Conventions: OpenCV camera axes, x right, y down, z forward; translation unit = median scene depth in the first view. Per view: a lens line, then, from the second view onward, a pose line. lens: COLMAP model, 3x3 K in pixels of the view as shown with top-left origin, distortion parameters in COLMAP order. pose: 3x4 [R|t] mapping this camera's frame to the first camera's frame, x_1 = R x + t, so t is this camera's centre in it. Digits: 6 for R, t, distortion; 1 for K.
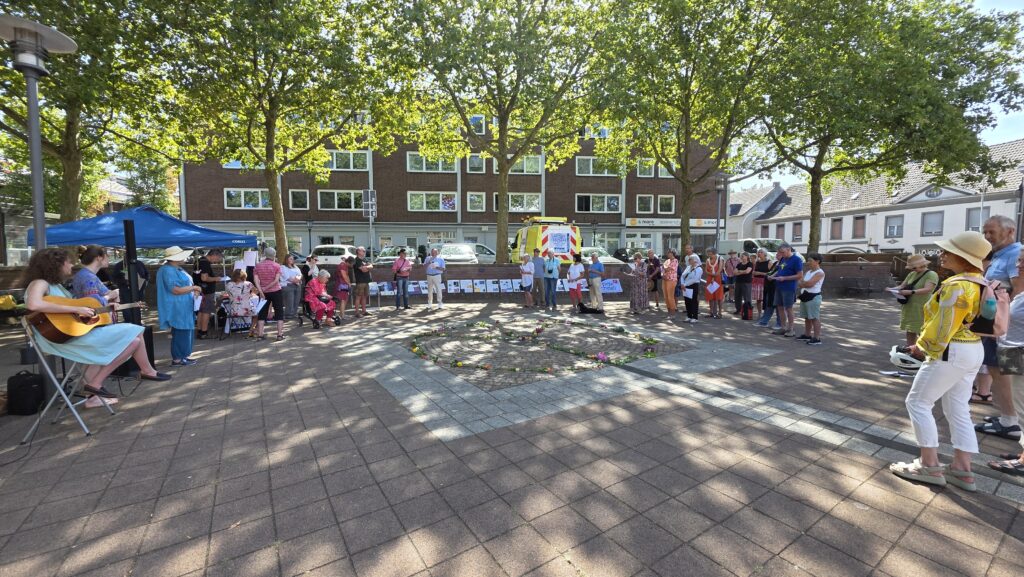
lens RADIAL K [[413.5, 0, 517.7], [0, 413.5, 290.5], [0, 0, 1]] dist [-0.010357, 0.000131]
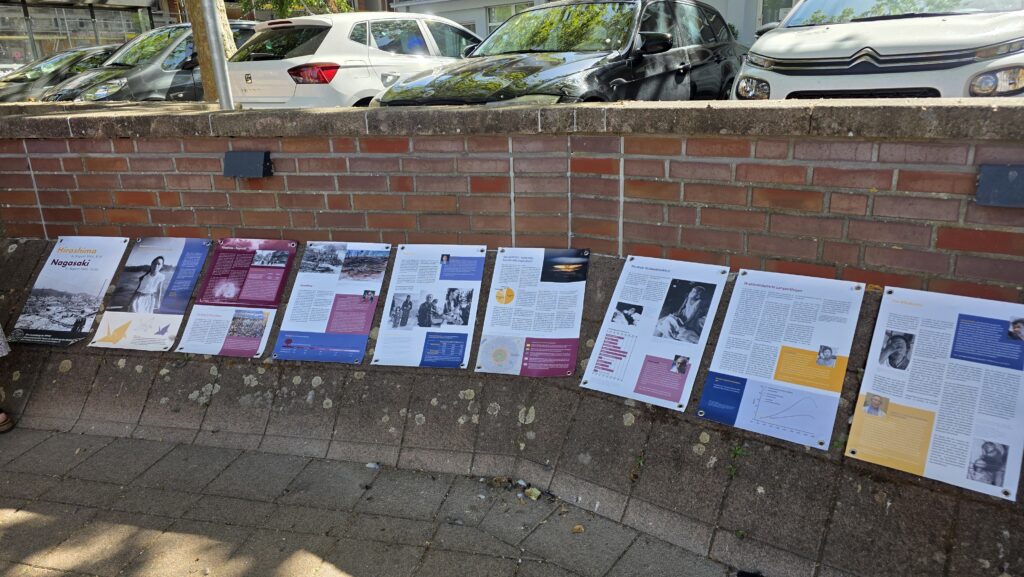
lens RADIAL K [[686.6, 0, 521.3], [0, 686.6, 280.9], [0, 0, 1]] dist [0.044314, -0.052144]
pose [[0.723958, 0.175747, -0.667082, -0.033750], [-0.031296, 0.974375, 0.222742, -0.031352], [0.689134, -0.140379, 0.710907, 0.448180]]
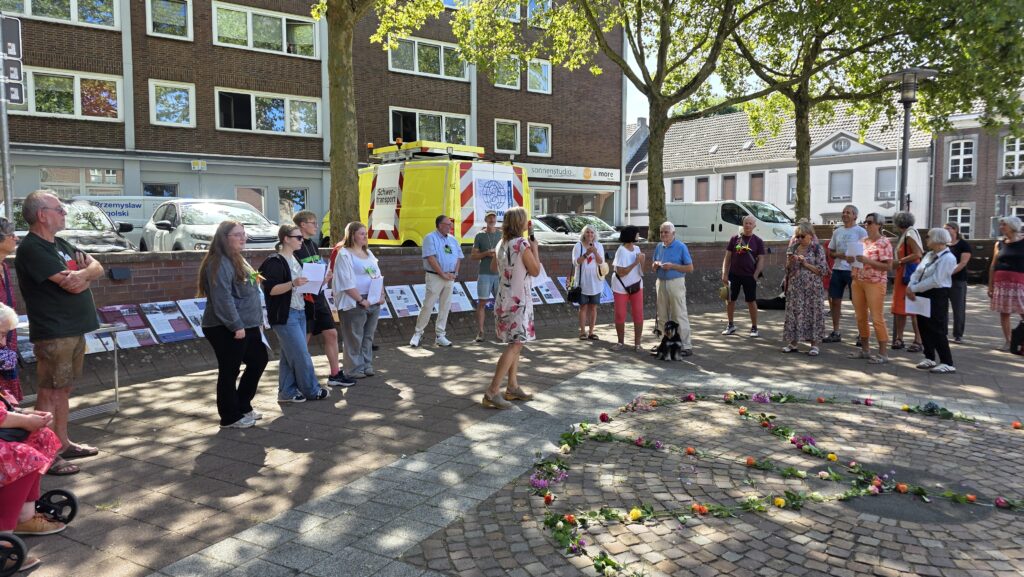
lens RADIAL K [[686.6, 0, 521.3], [0, 686.6, 277.1], [0, 0, 1]] dist [0.044314, -0.052144]
pose [[0.875157, -0.031697, 0.482800, -0.137214], [0.037234, 0.999305, -0.001885, -0.015715], [-0.482405, 0.019626, 0.875728, 0.181580]]
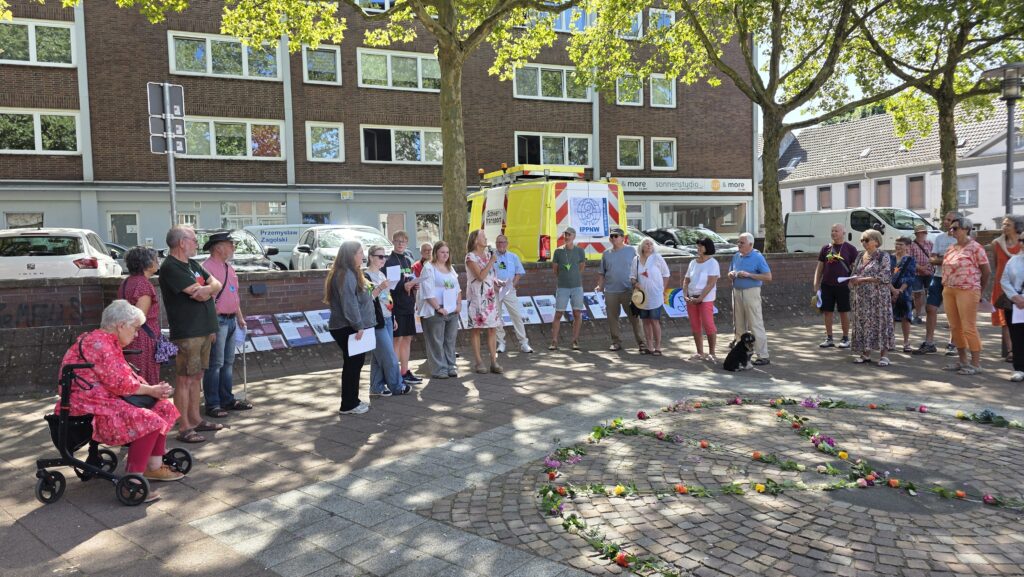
lens RADIAL K [[686.6, 0, 517.1], [0, 686.6, 284.1], [0, 0, 1]] dist [0.044314, -0.052144]
pose [[0.959483, -0.037310, 0.279287, -0.116955], [0.046276, 0.998601, -0.025574, -0.011790], [-0.277942, 0.037462, 0.959867, 0.145537]]
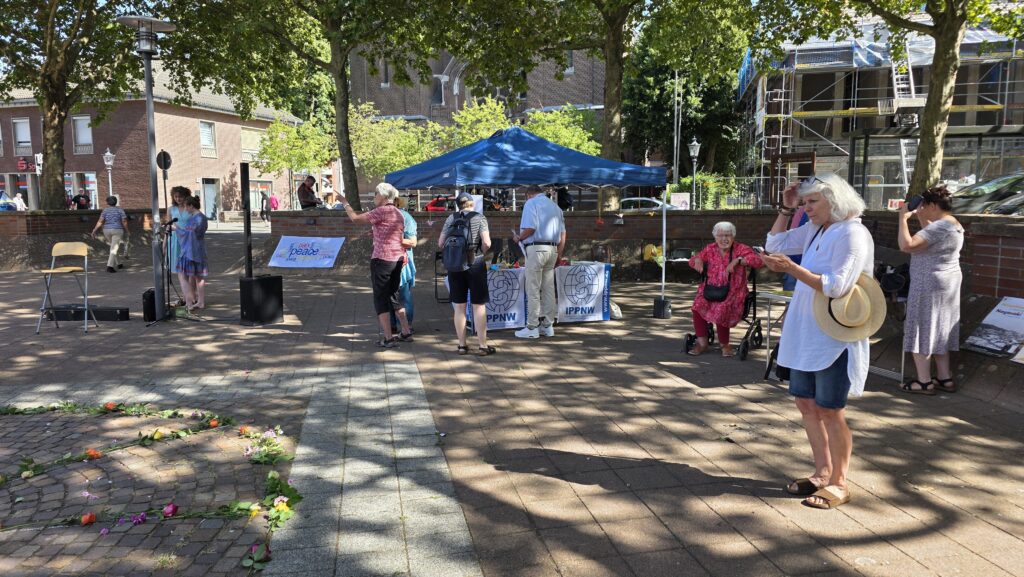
lens RADIAL K [[686.6, 0, 508.8], [0, 686.6, 287.0], [0, 0, 1]] dist [0.044314, -0.052144]
pose [[-0.328871, 0.115713, -0.937259, 0.058367], [-0.082093, 0.985205, 0.150438, -0.029969], [0.940800, 0.126417, -0.314506, 0.407543]]
